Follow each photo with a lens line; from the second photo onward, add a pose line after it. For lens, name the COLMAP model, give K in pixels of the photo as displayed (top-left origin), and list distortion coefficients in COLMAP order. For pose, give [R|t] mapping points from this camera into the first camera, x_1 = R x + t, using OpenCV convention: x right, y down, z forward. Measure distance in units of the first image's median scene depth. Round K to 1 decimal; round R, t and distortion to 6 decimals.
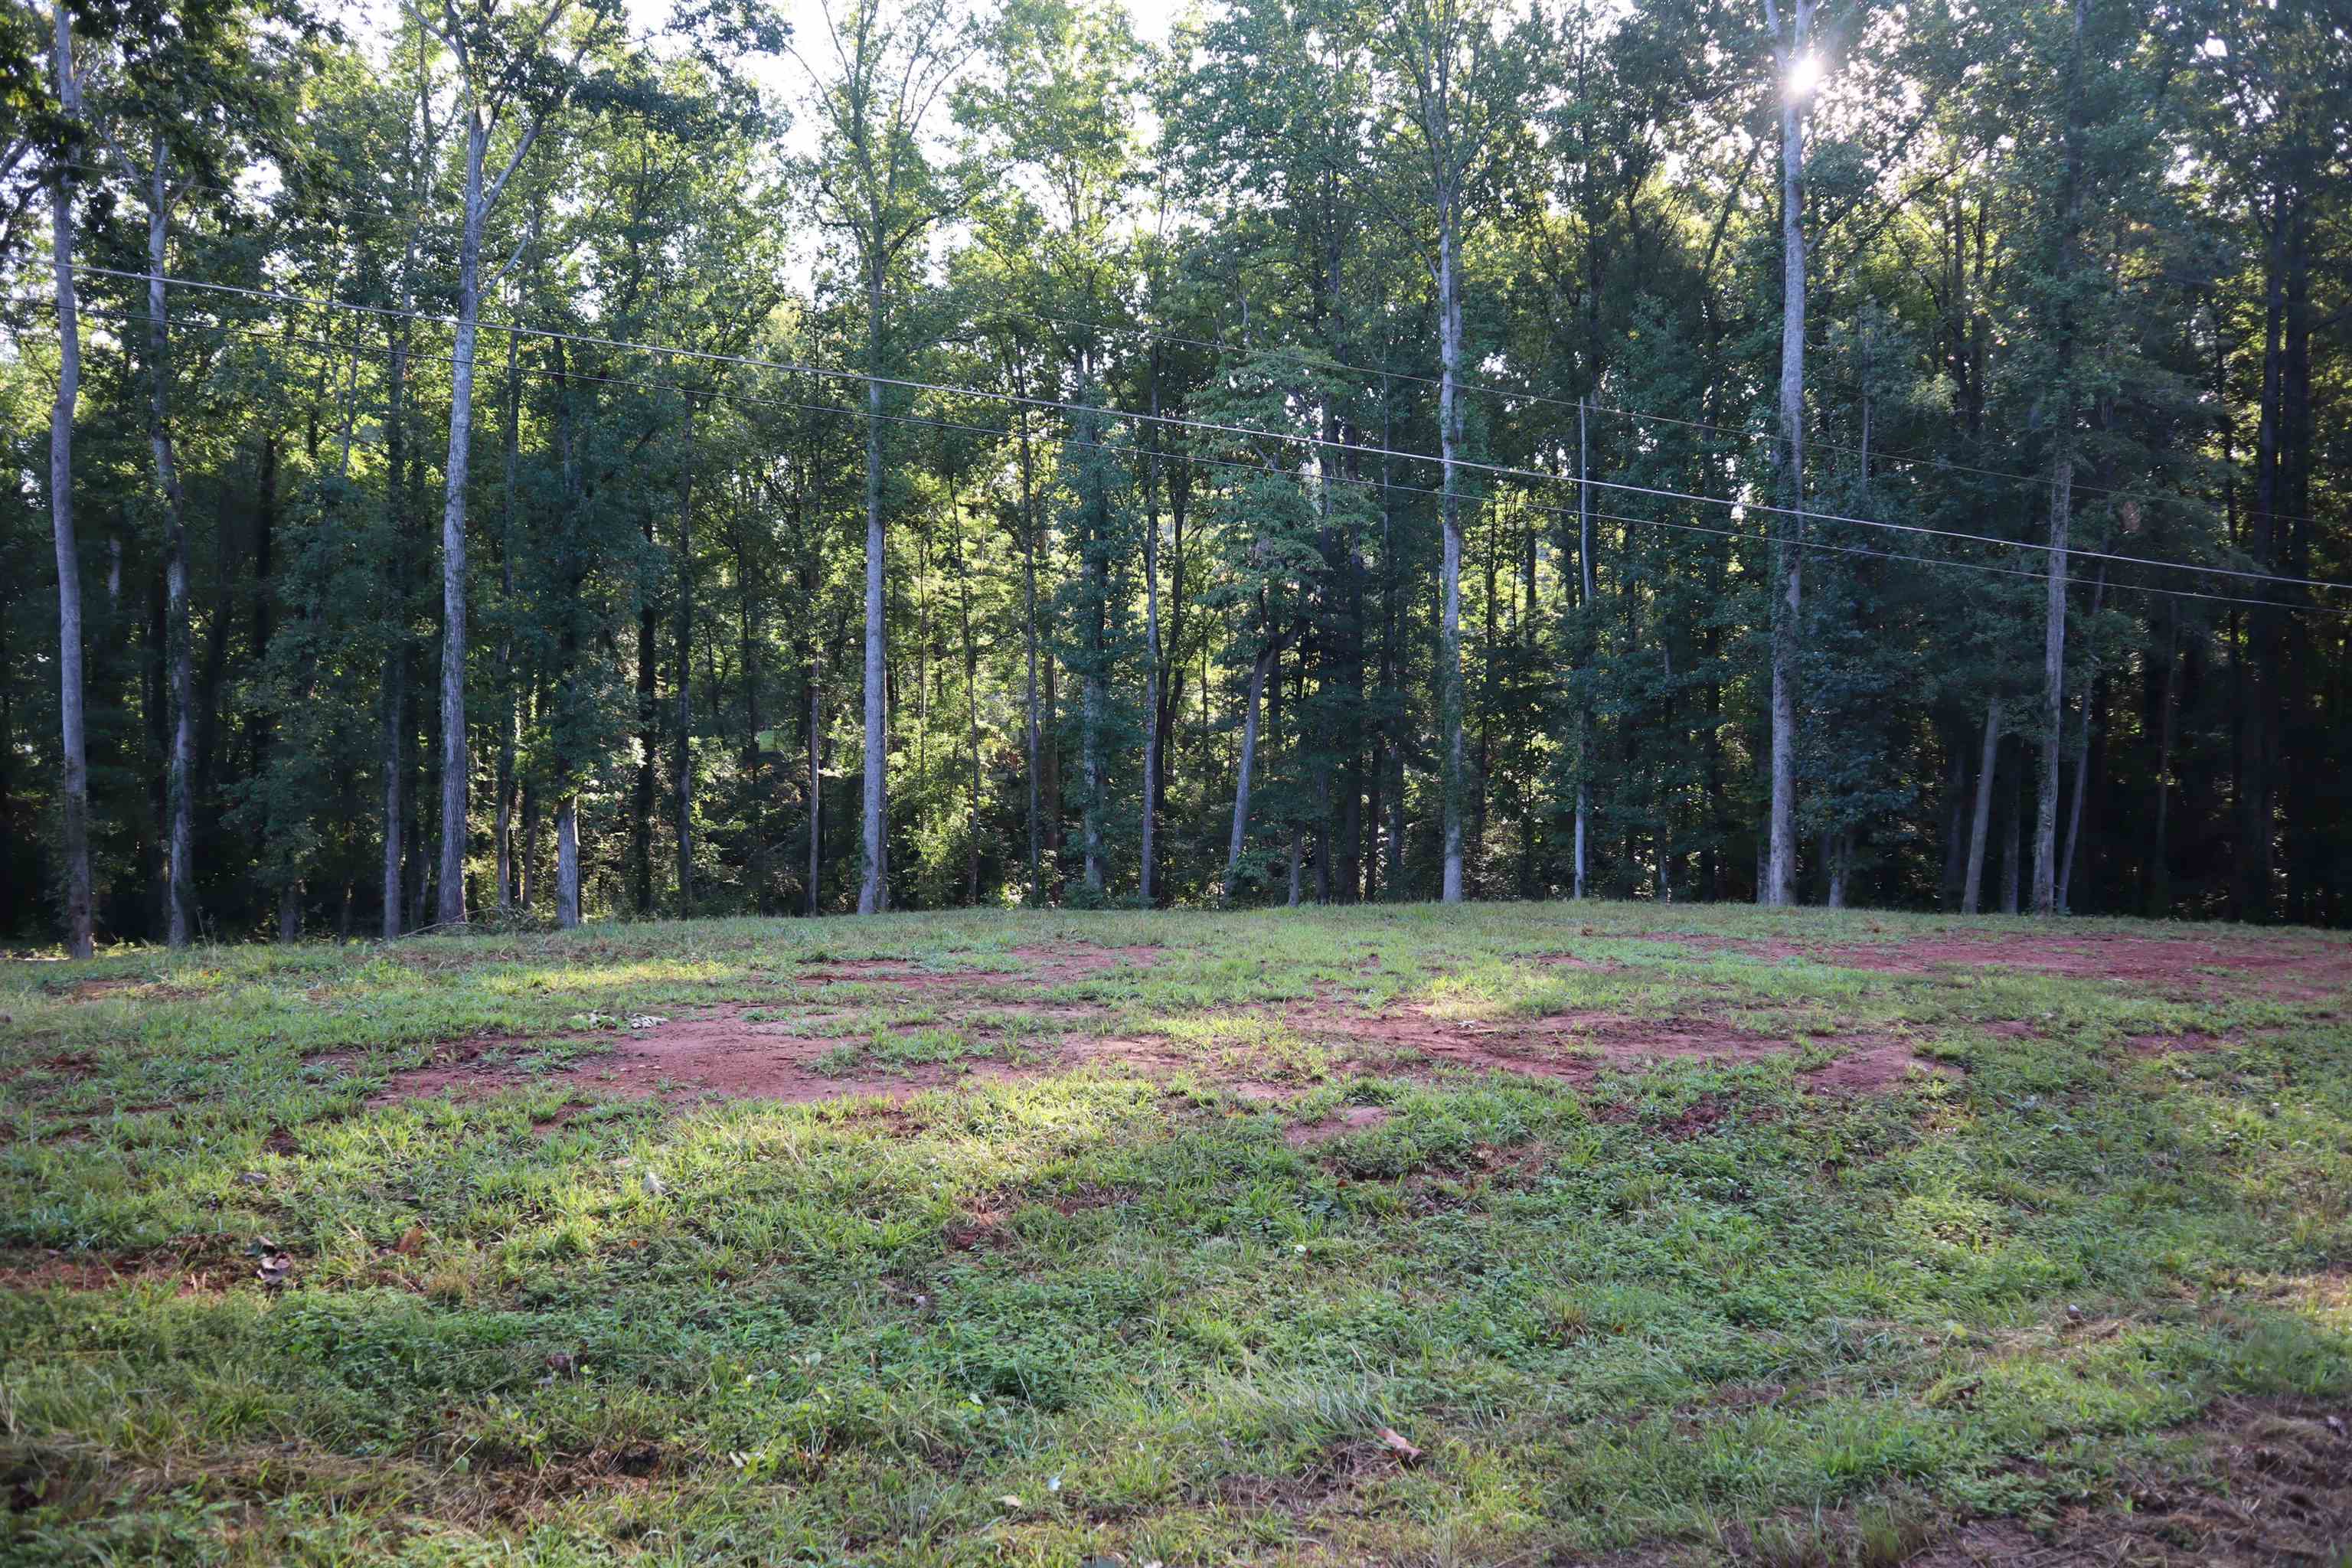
lens RADIAL K [[1633.4, 0, 1179.5], [0, 1633.4, 777.1], [0, 0, 1]] dist [-0.058384, 0.009744]
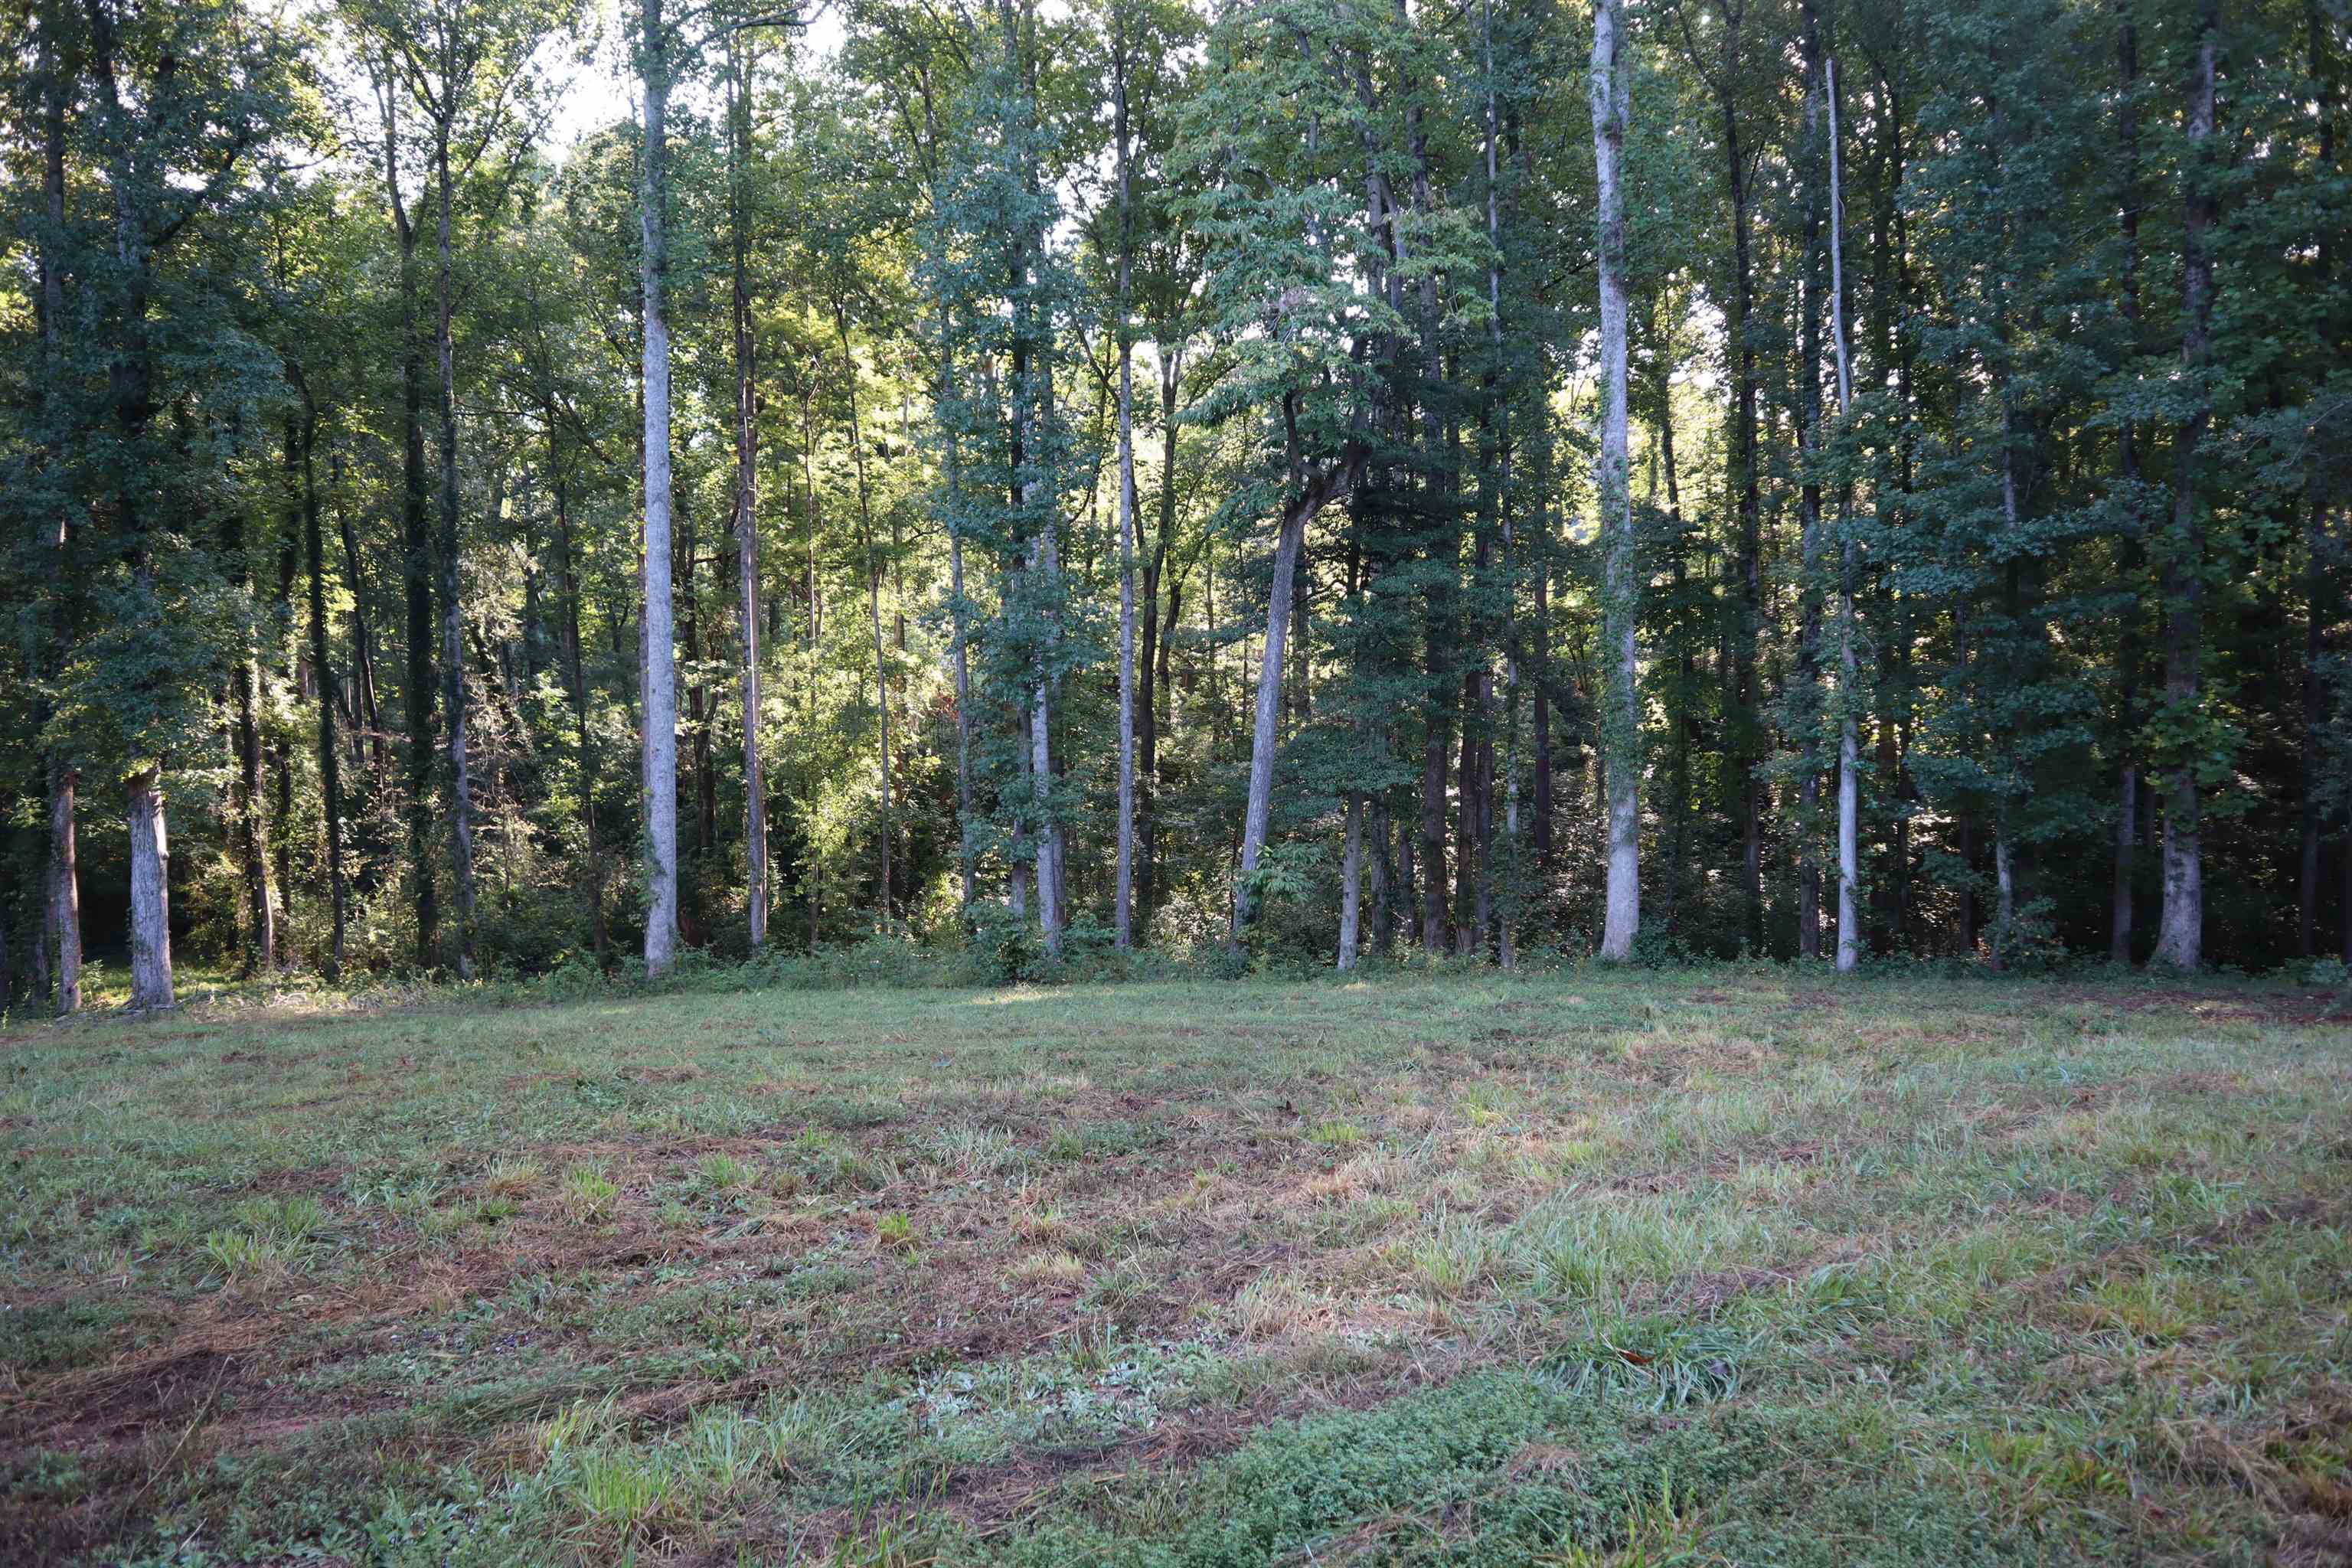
lens RADIAL K [[1633.4, 0, 1169.8], [0, 1633.4, 774.8], [0, 0, 1]] dist [-0.058384, 0.009744]
pose [[0.999678, -0.018067, -0.017811, 0.014010], [0.018549, 0.999455, 0.027321, 0.002606], [0.017307, -0.027642, 0.999468, 0.375103]]
